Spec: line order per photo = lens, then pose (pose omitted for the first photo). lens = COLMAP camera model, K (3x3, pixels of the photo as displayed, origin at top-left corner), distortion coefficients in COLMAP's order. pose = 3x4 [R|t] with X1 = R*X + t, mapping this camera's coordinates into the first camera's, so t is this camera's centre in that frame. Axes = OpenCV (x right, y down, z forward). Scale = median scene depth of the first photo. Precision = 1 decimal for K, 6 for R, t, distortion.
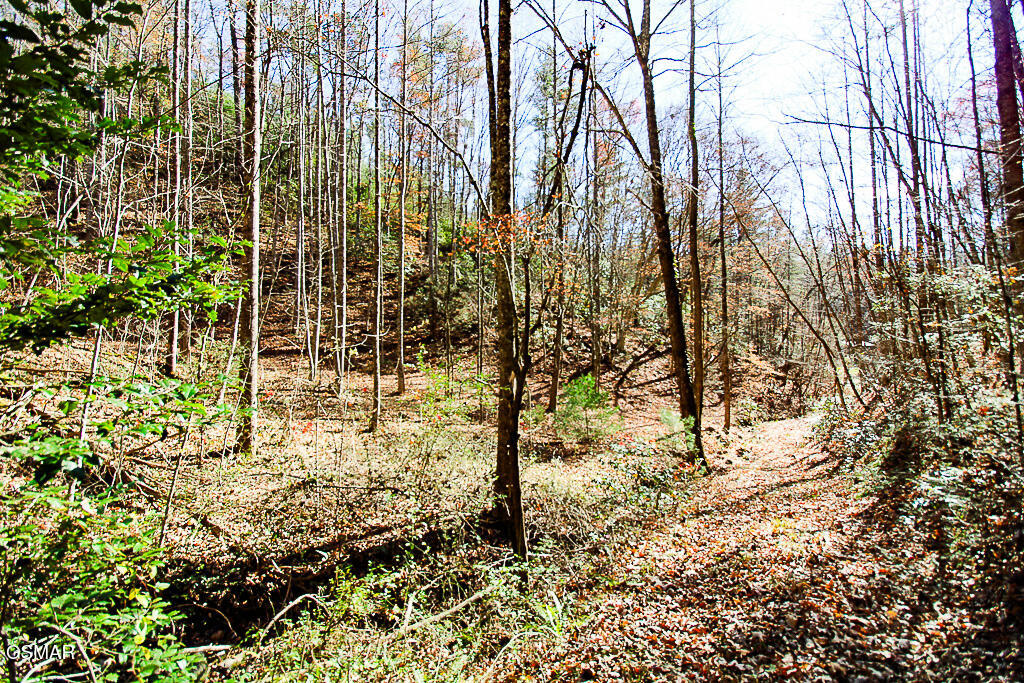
lens RADIAL K [[470.7, 0, 512.5], [0, 470.7, 341.1], [0, 0, 1]] dist [-0.005399, -0.009659]
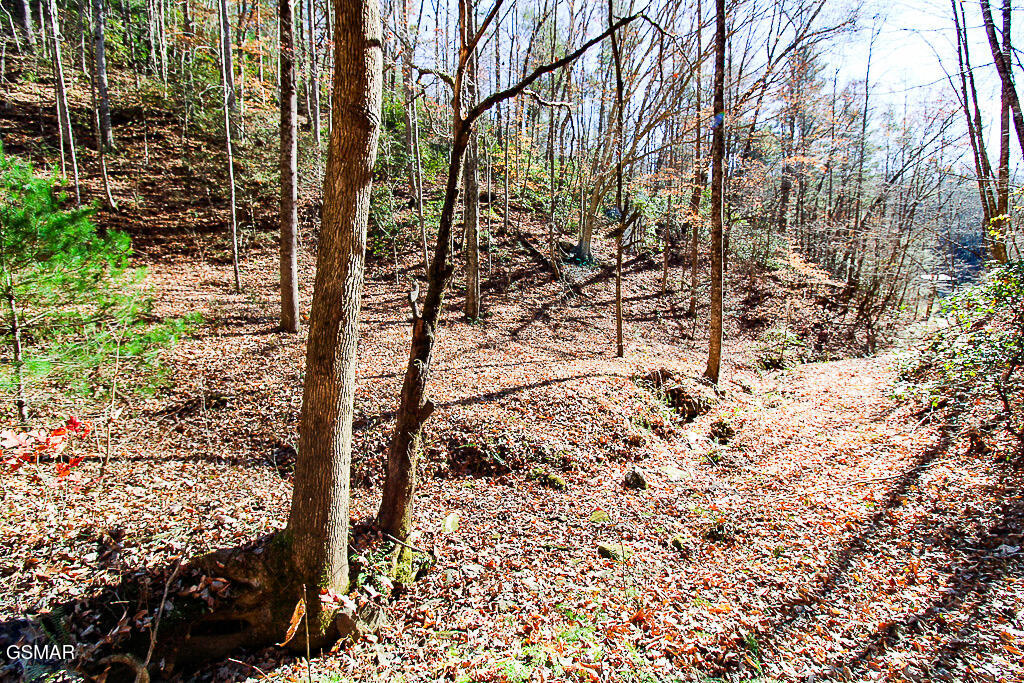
lens RADIAL K [[470.7, 0, 511.6], [0, 470.7, 342.3], [0, 0, 1]] dist [-0.005399, -0.009659]
pose [[0.995566, -0.000752, -0.094062, 0.195081], [0.011783, 0.993089, 0.116769, 0.064219], [0.093324, -0.117360, 0.988695, 0.335876]]
